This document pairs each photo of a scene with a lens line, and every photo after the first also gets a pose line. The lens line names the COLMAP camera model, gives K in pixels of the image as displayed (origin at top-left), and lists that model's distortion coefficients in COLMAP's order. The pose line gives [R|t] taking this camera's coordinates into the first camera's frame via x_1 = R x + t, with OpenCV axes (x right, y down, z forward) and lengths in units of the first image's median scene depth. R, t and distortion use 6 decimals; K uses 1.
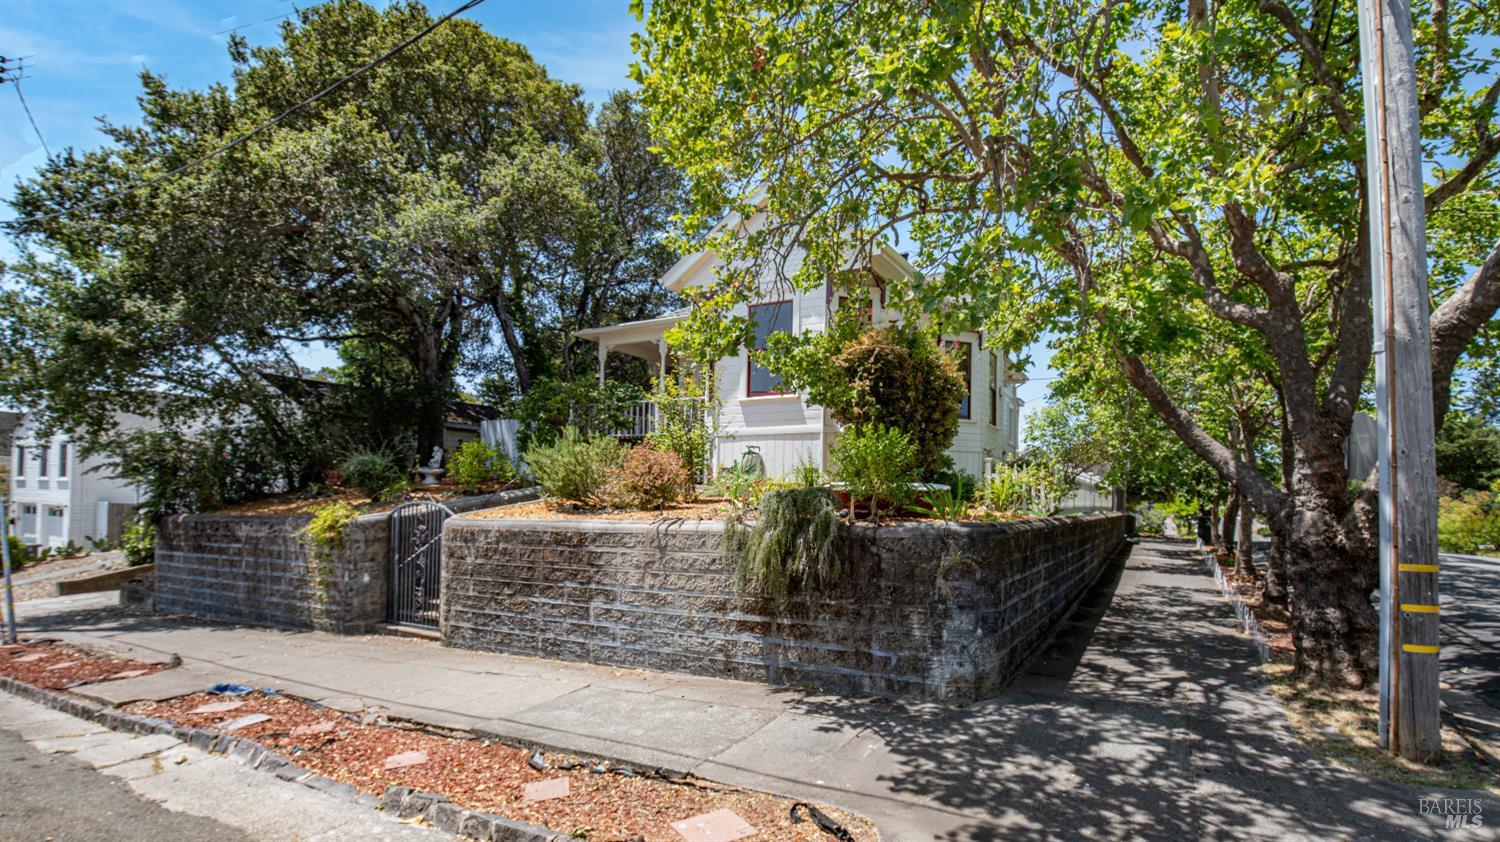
lens RADIAL K [[711.5, 0, 750.0], [0, 711.5, 421.0], [0, 0, 1]] dist [-0.019766, 0.000194]
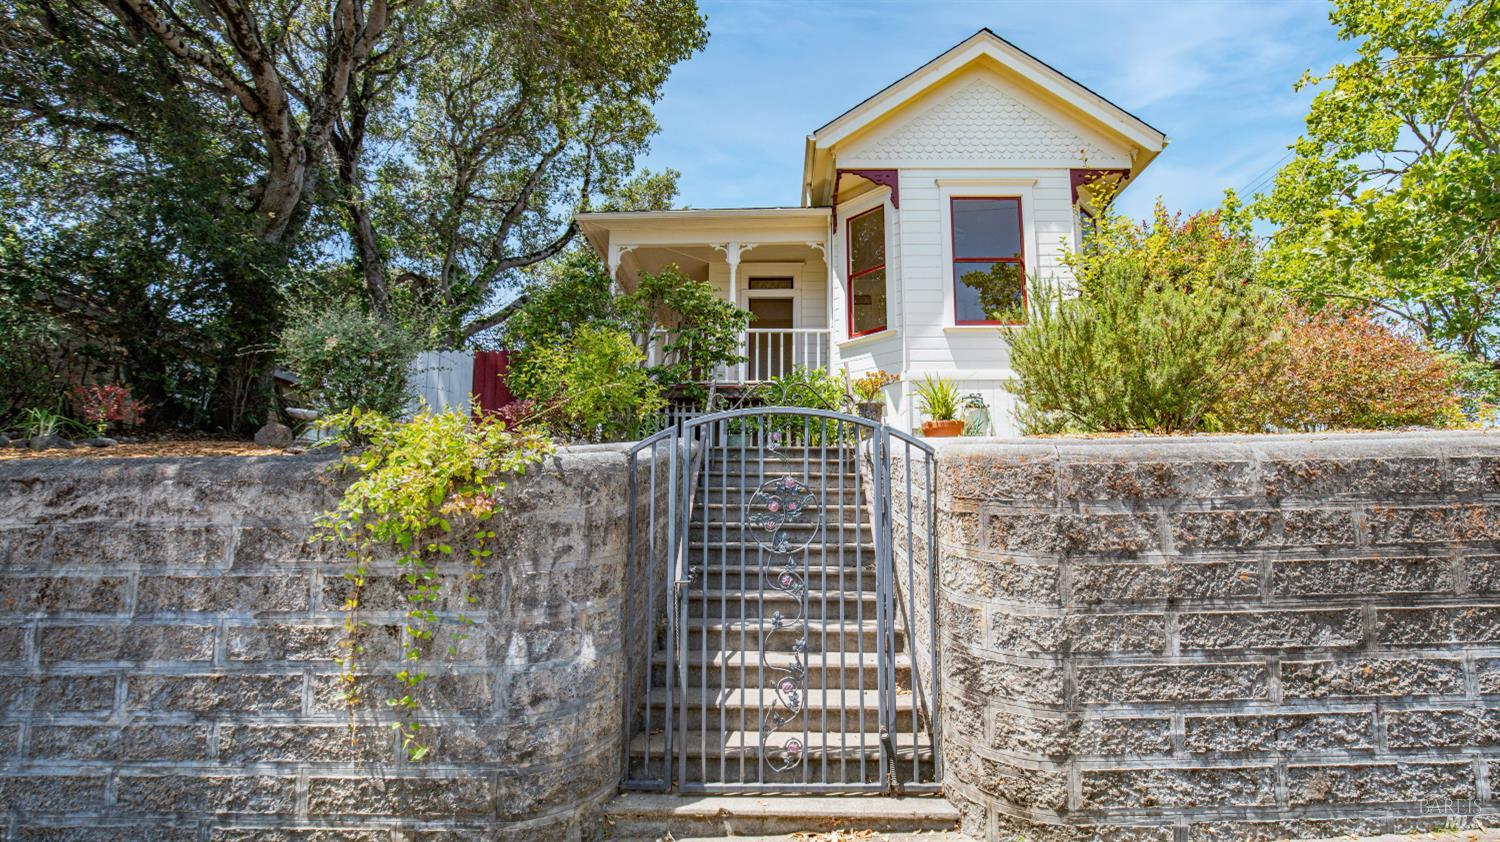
lens RADIAL K [[711.5, 0, 750.0], [0, 711.5, 421.0], [0, 0, 1]] dist [-0.019766, 0.000194]
pose [[0.881448, 0.065884, 0.467663, -0.721871], [-0.038742, 0.996971, -0.067432, 0.163561], [-0.470689, 0.041320, 0.881331, 0.803542]]
